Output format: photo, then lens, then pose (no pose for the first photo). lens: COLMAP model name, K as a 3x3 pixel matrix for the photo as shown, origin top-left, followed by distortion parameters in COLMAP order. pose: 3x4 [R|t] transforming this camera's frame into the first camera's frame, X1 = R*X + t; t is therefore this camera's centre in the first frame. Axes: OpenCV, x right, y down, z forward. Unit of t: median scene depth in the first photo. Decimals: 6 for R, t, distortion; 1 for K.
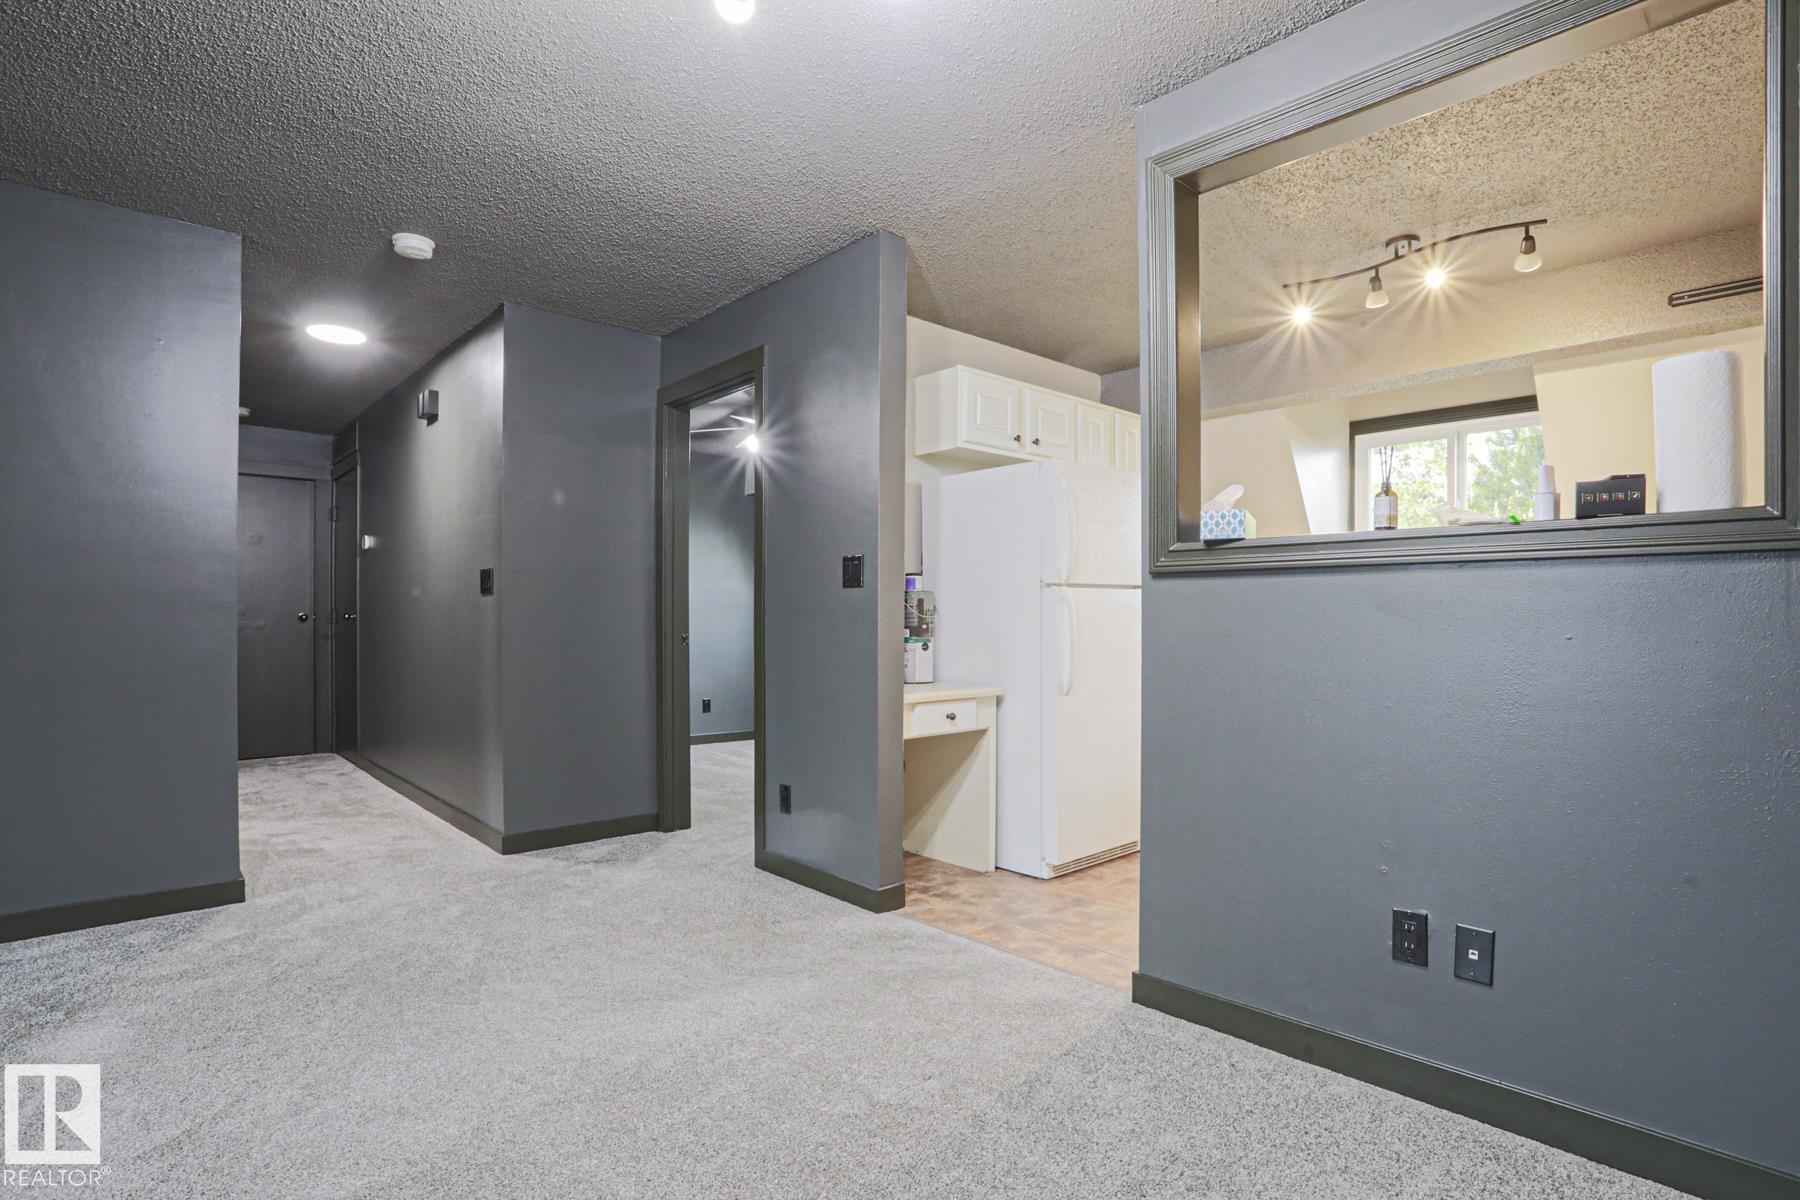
lens RADIAL K [[889.8, 0, 924.1], [0, 889.8, 634.9], [0, 0, 1]] dist [-0.067416, 0.017325]
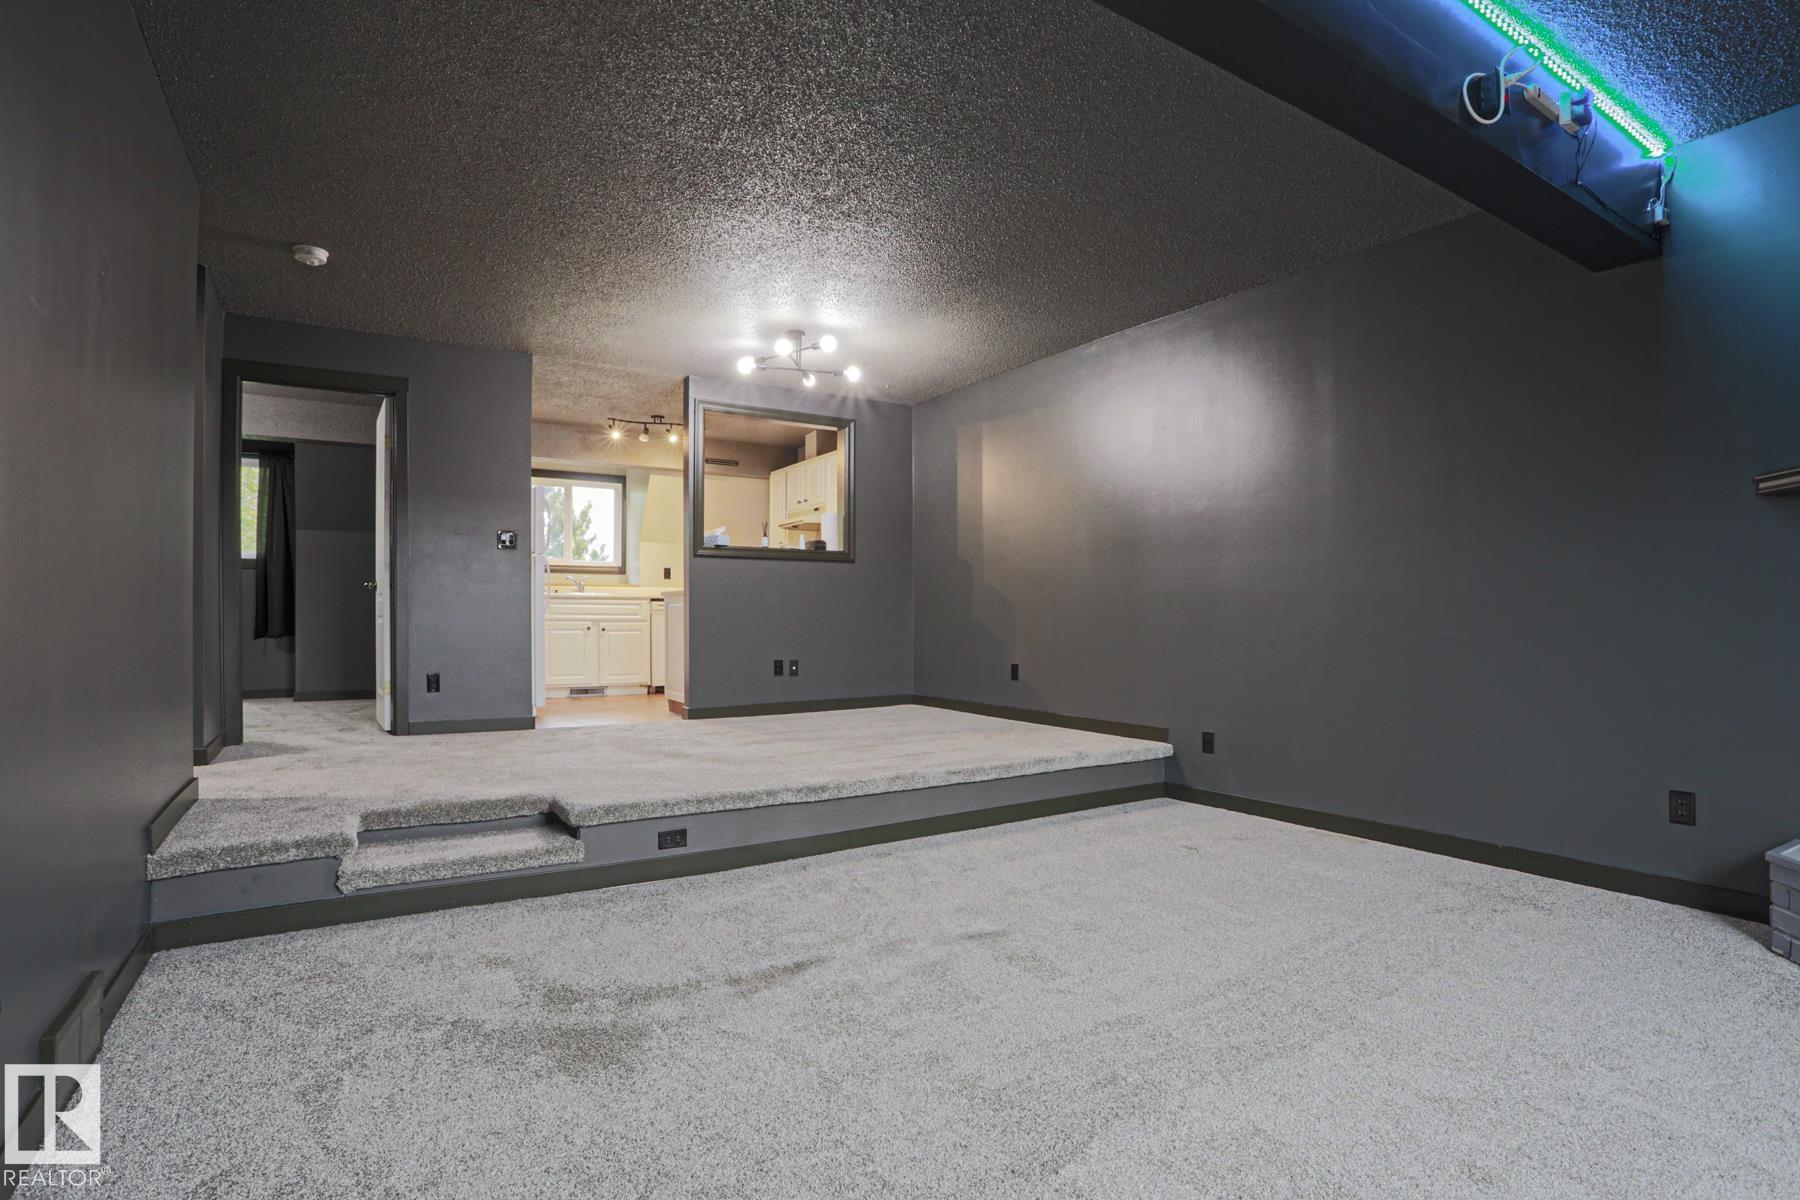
lens RADIAL K [[889.8, 0, 869.0], [0, 889.8, 614.2], [0, 0, 1]] dist [-0.067416, 0.017325]
pose [[0.213848, 0.001682, 0.976865, -1.811312], [0.013764, 0.999894, -0.004735, 0.104220], [-0.976770, 0.014458, 0.213803, -0.066326]]
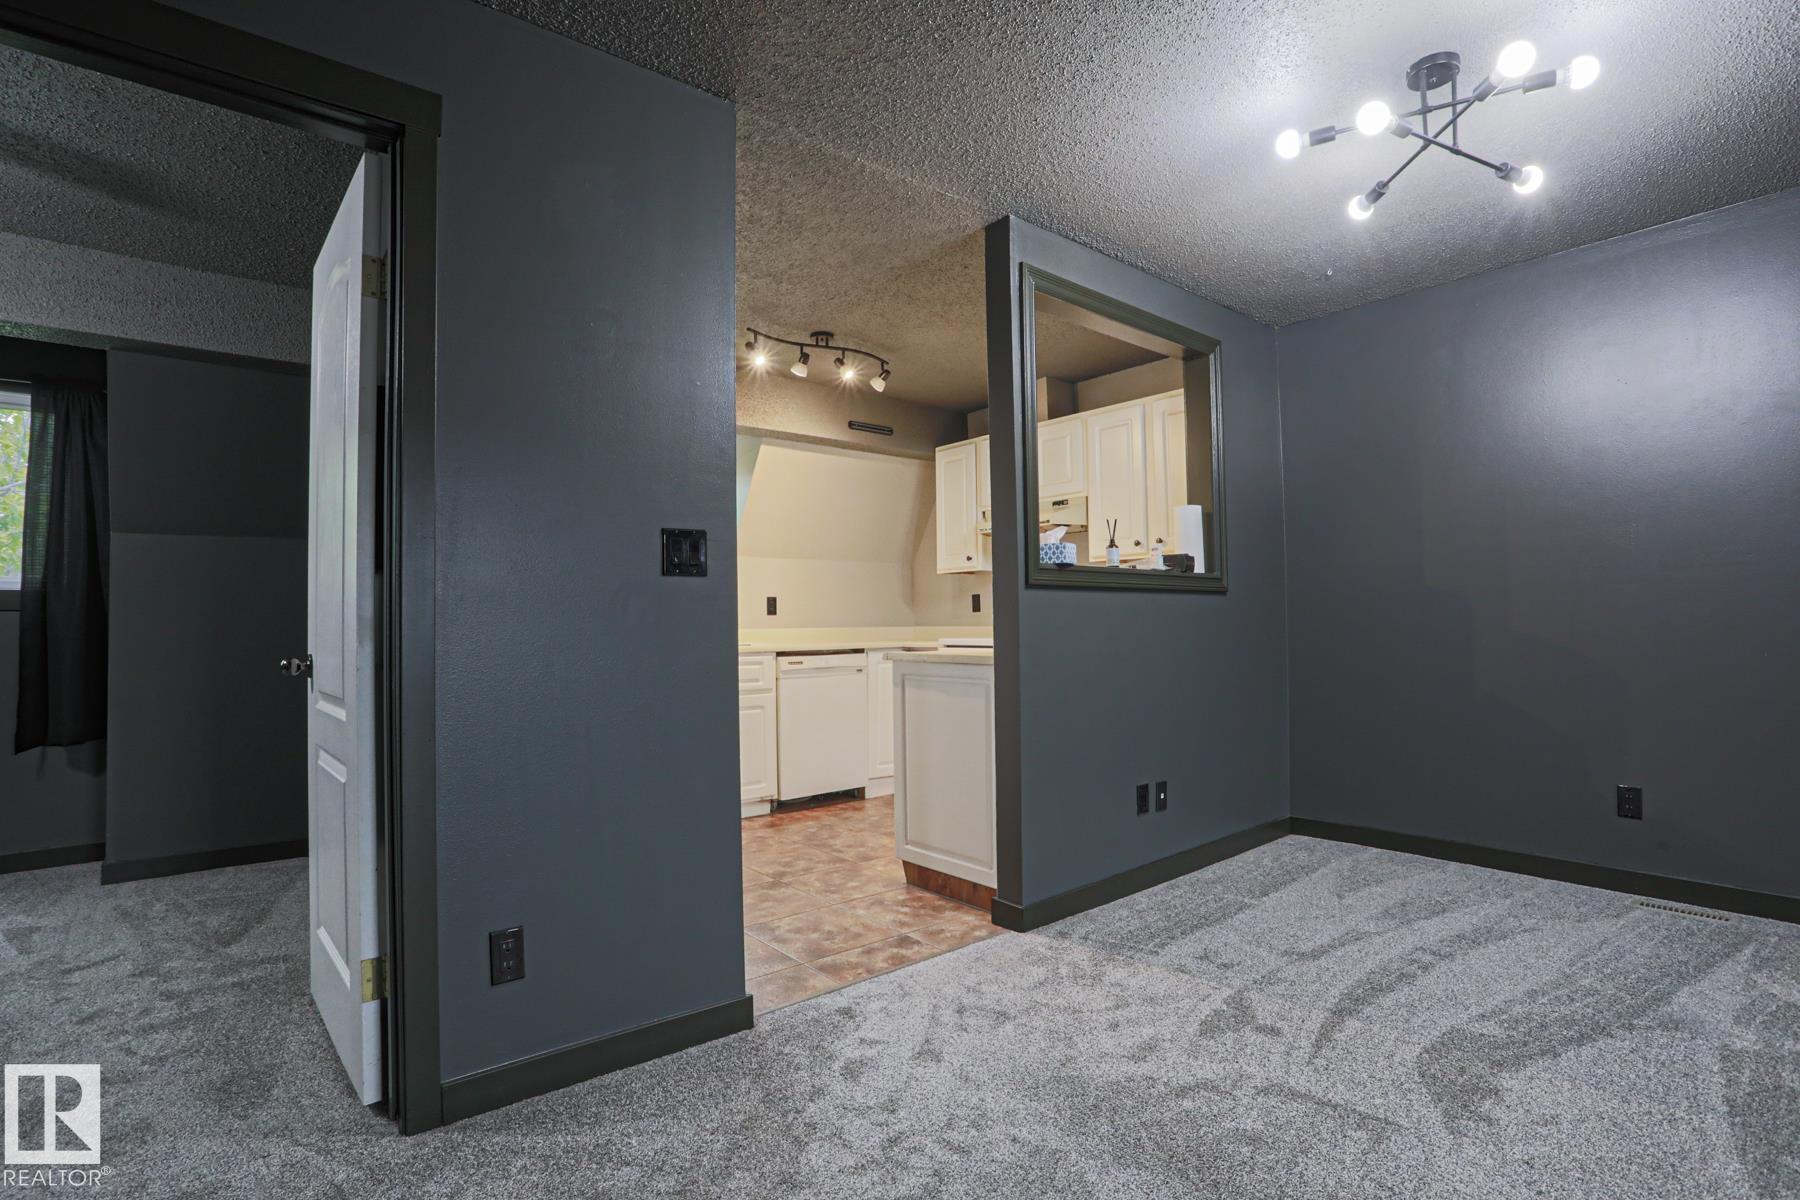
lens RADIAL K [[889.8, 0, 884.3], [0, 889.8, 592.1], [0, 0, 1]] dist [-0.067416, 0.017325]
pose [[0.079013, 0.037636, 0.996163, -0.838095], [0.029010, 0.998777, -0.040036, -0.010007], [-0.996451, 0.032062, 0.077825, 0.889523]]
